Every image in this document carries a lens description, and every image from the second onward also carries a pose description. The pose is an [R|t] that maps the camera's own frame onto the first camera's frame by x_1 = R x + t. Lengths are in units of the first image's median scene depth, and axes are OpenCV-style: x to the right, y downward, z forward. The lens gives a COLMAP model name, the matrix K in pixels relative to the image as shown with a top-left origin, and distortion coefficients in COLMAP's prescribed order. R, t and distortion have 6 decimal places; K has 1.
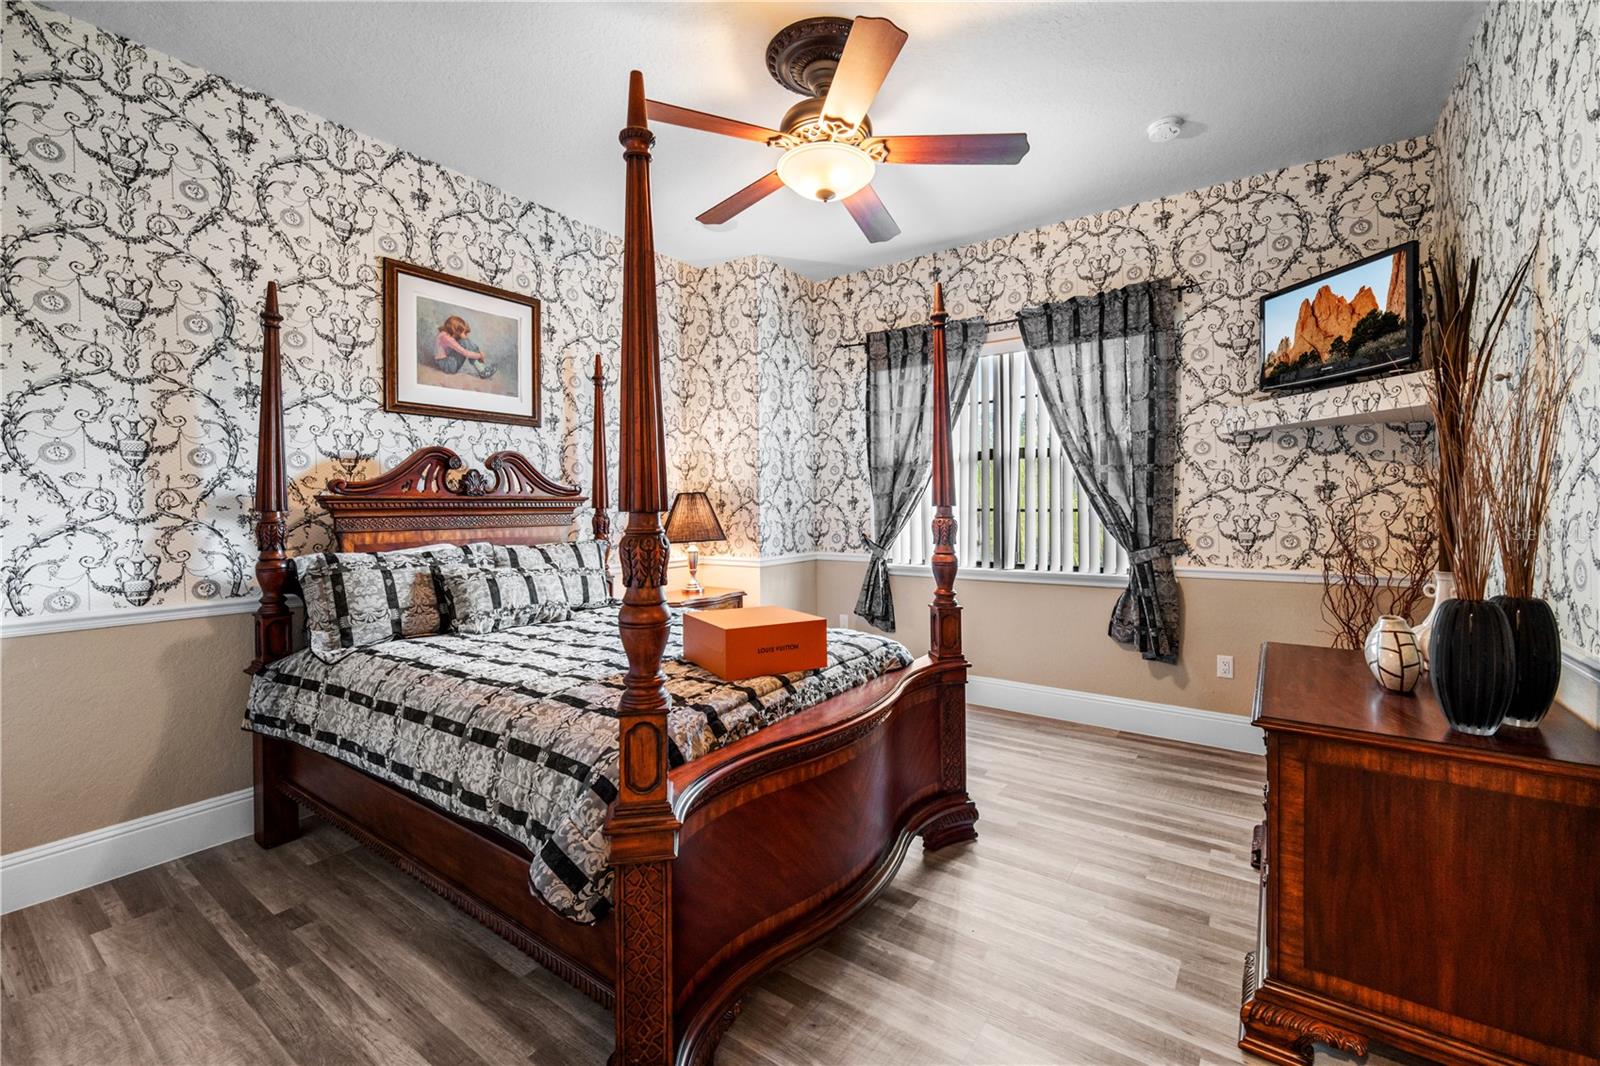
lens RADIAL K [[677.0, 0, 801.0], [0, 677.0, 517.9], [0, 0, 1]] dist [0.002820, -0.000829]
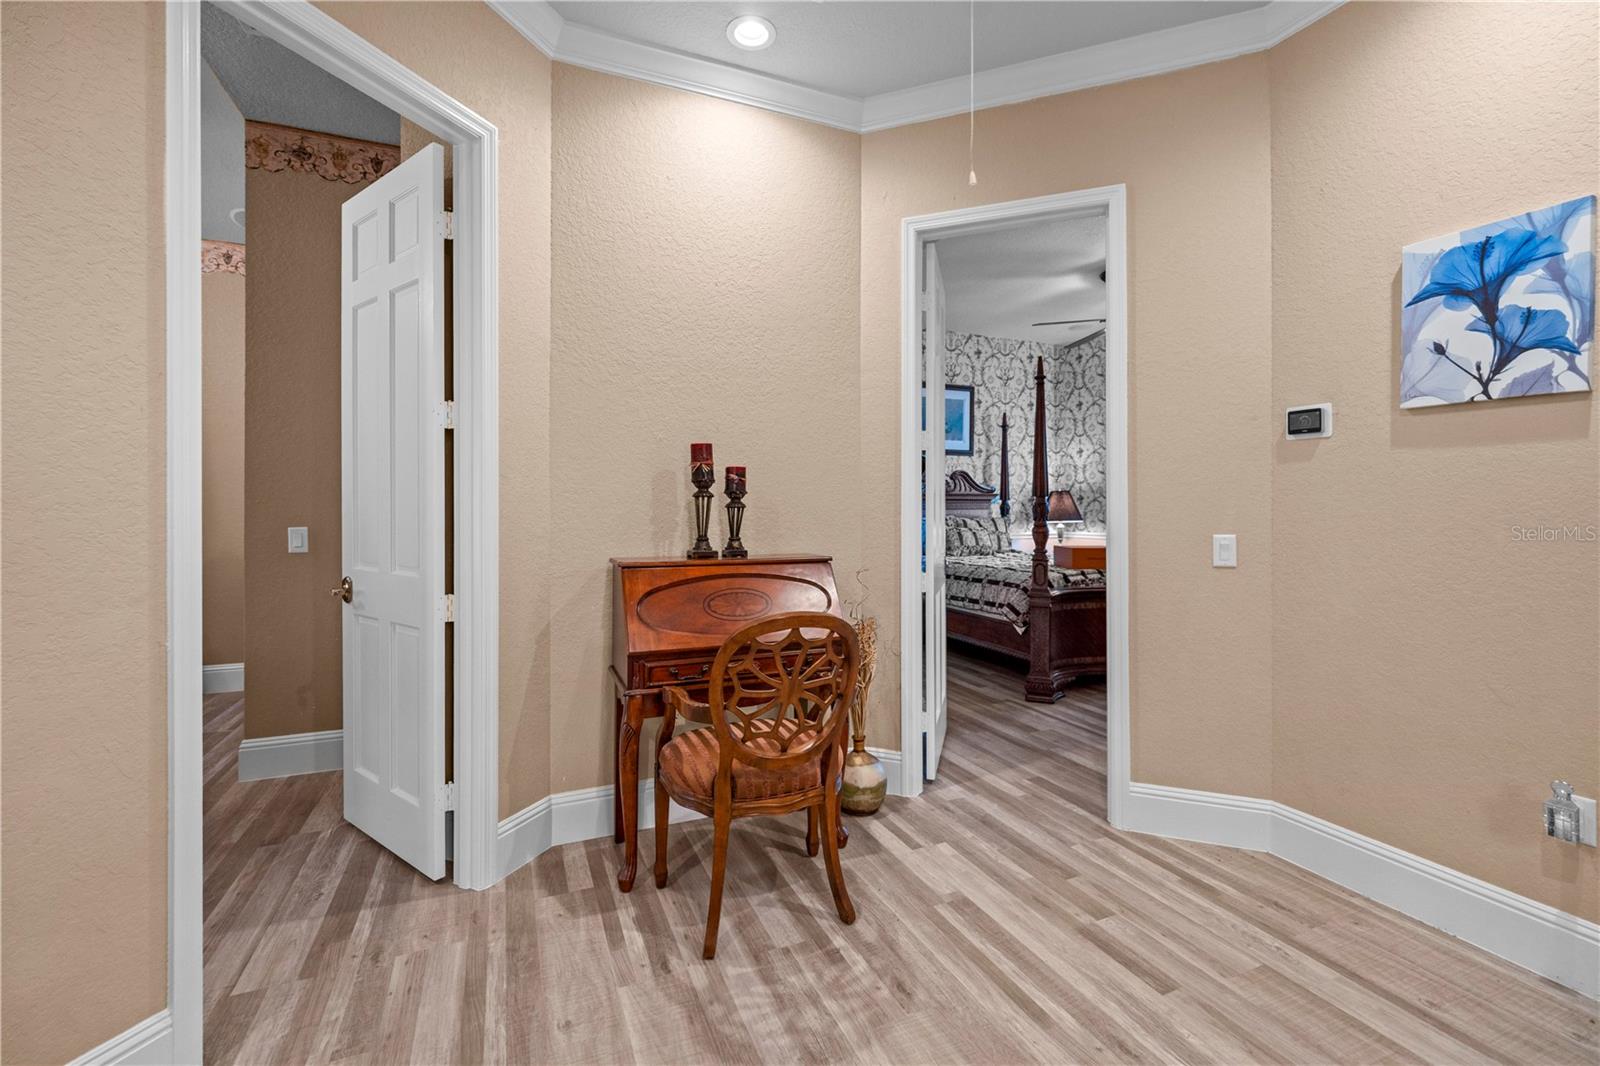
lens RADIAL K [[677.0, 0, 801.0], [0, 677.0, 517.9], [0, 0, 1]] dist [0.002820, -0.000829]
pose [[0.862764, 0.012893, -0.505442, 0.143952], [-0.012530, 0.999913, 0.004118, 0.033293], [0.505451, 0.002781, 0.862851, -0.828892]]
